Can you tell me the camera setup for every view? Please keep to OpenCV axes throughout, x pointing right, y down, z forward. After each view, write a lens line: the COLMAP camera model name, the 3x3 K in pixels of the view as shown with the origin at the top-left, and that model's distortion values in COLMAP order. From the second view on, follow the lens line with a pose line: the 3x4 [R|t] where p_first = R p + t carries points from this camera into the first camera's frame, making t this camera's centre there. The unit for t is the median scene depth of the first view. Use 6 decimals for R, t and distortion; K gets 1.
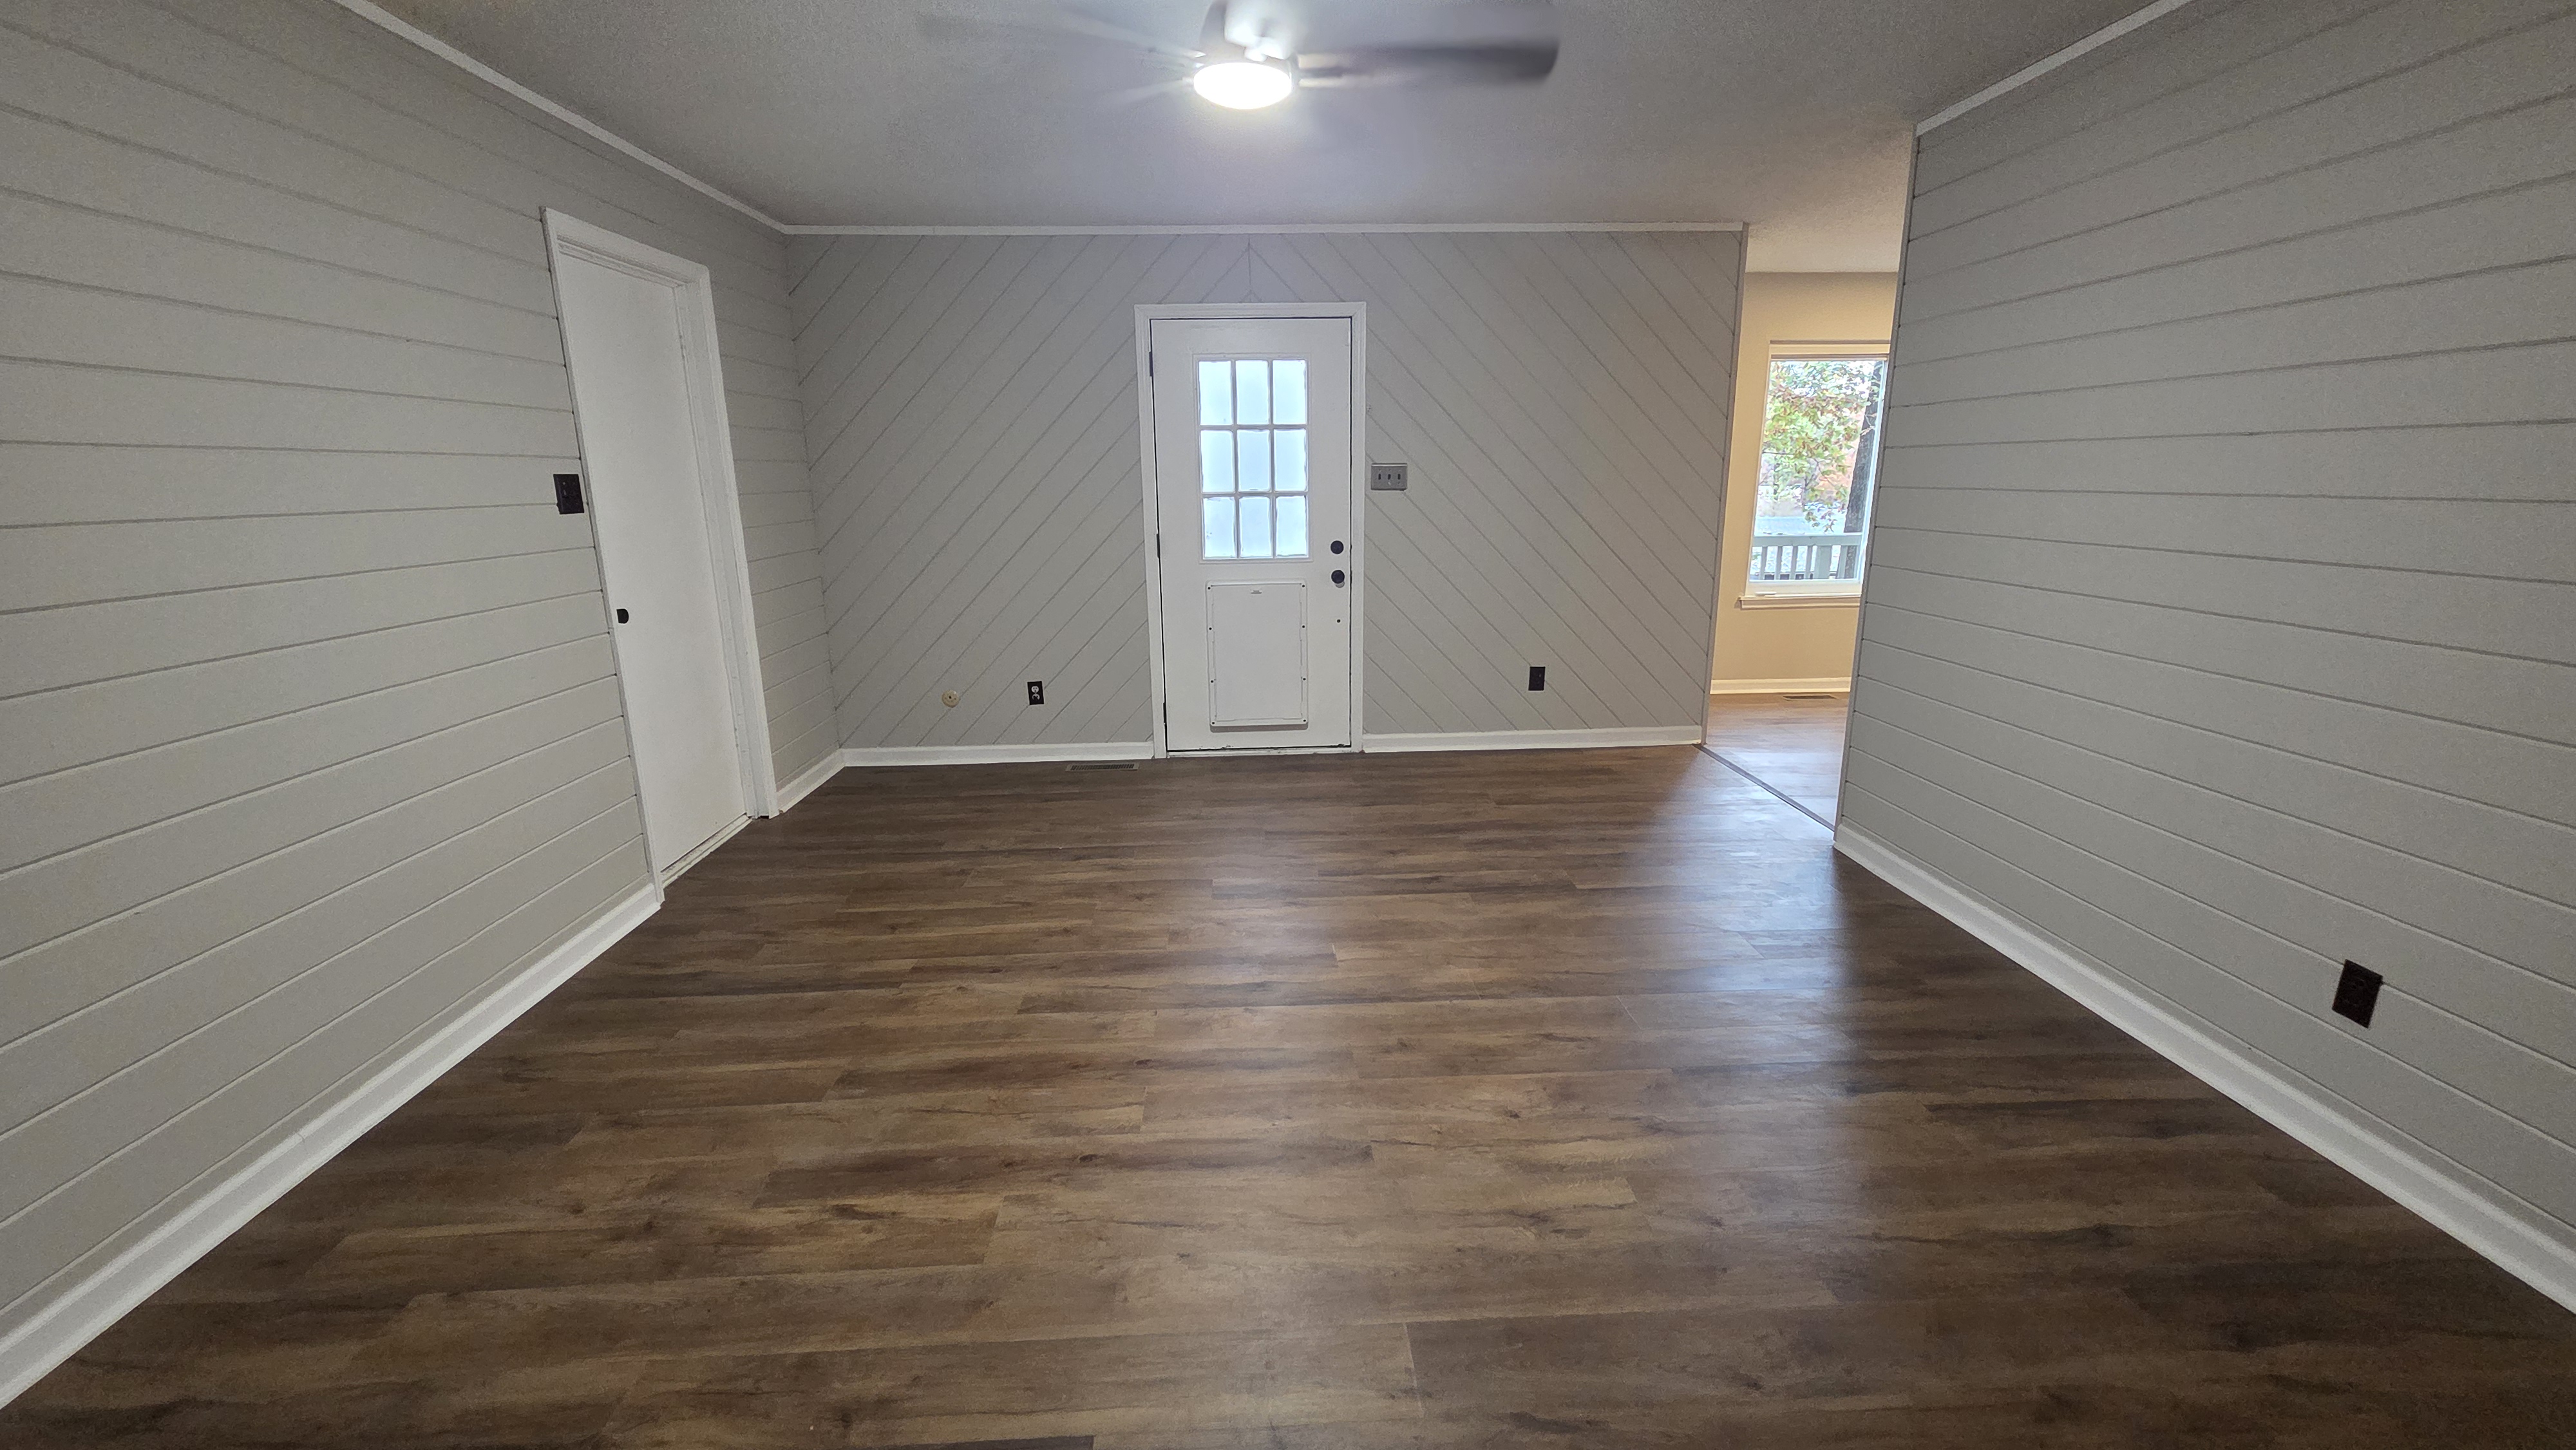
lens RADIAL K [[1059.3, 0, 1293.9], [0, 1059.3, 721.9], [0, 0, 1]] dist [0.000694, 0.000032]
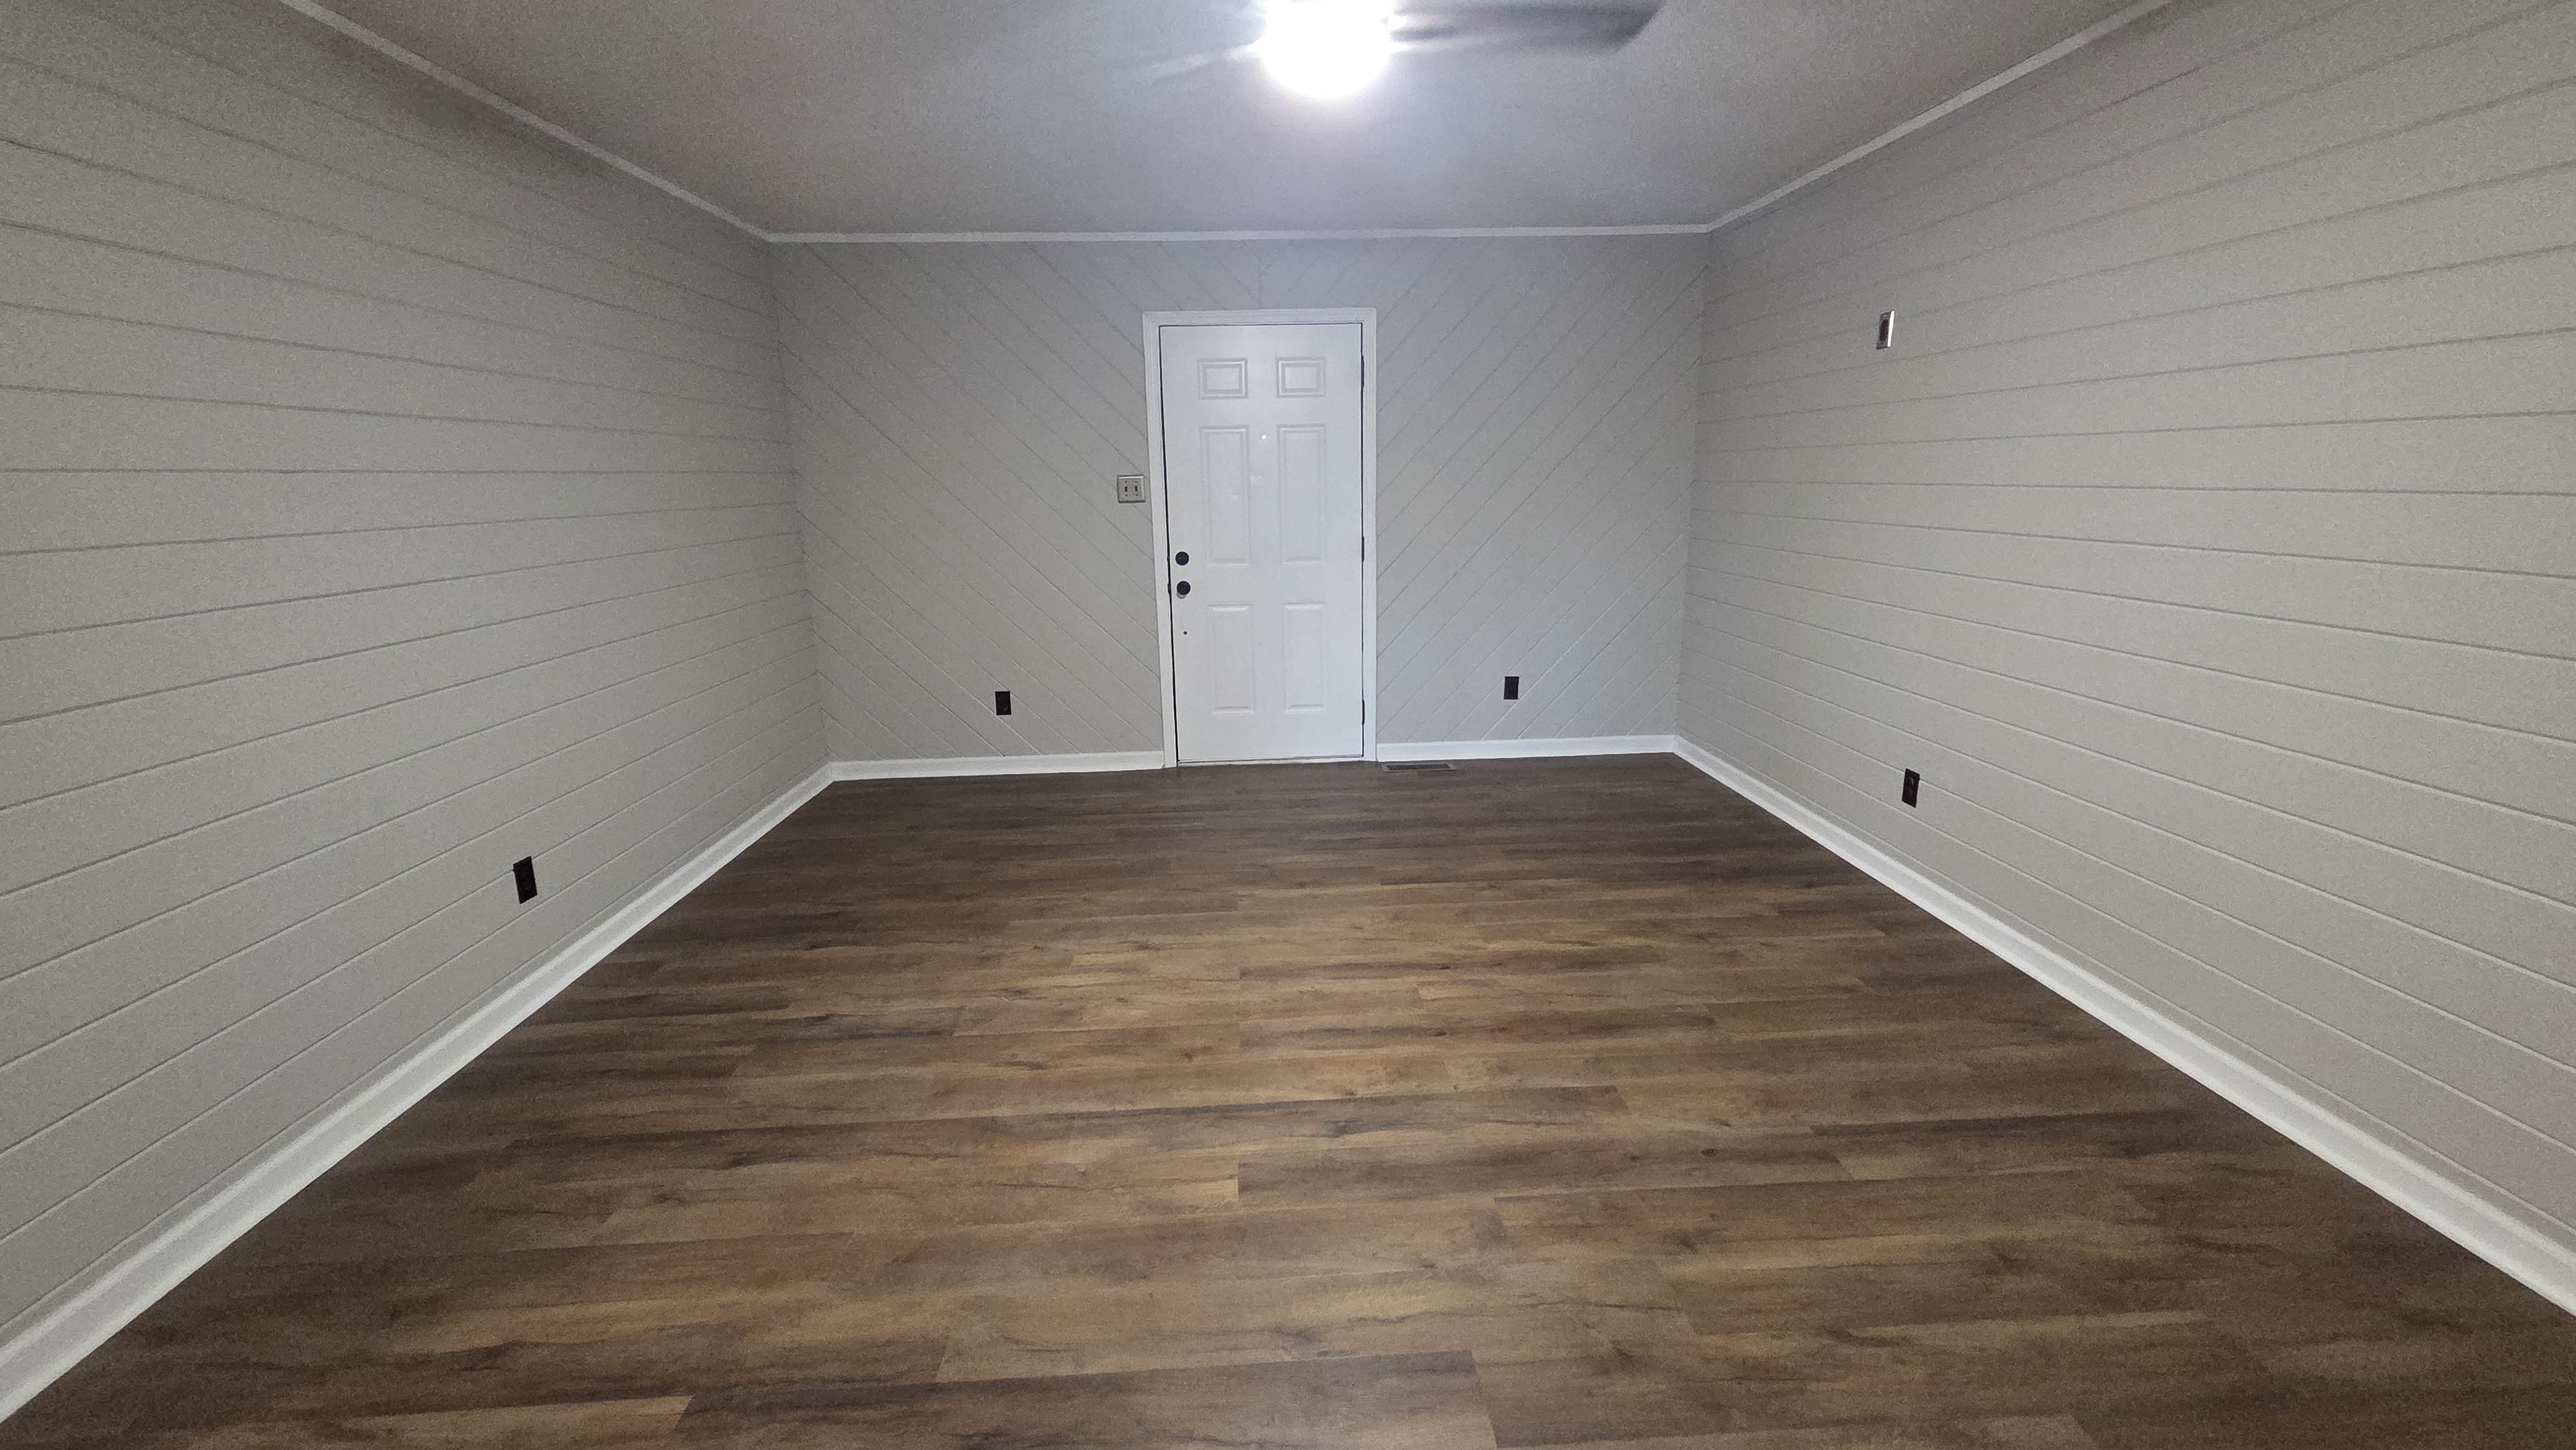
lens RADIAL K [[1059.3, 0, 1293.0], [0, 1059.3, 730.9], [0, 0, 1]] dist [0.000694, 0.000032]
pose [[-0.999459, 0.032460, 0.005207, -0.010585], [0.031306, 0.891417, 0.452102, -0.427025], [0.010033, 0.452020, -0.891951, 1.799031]]
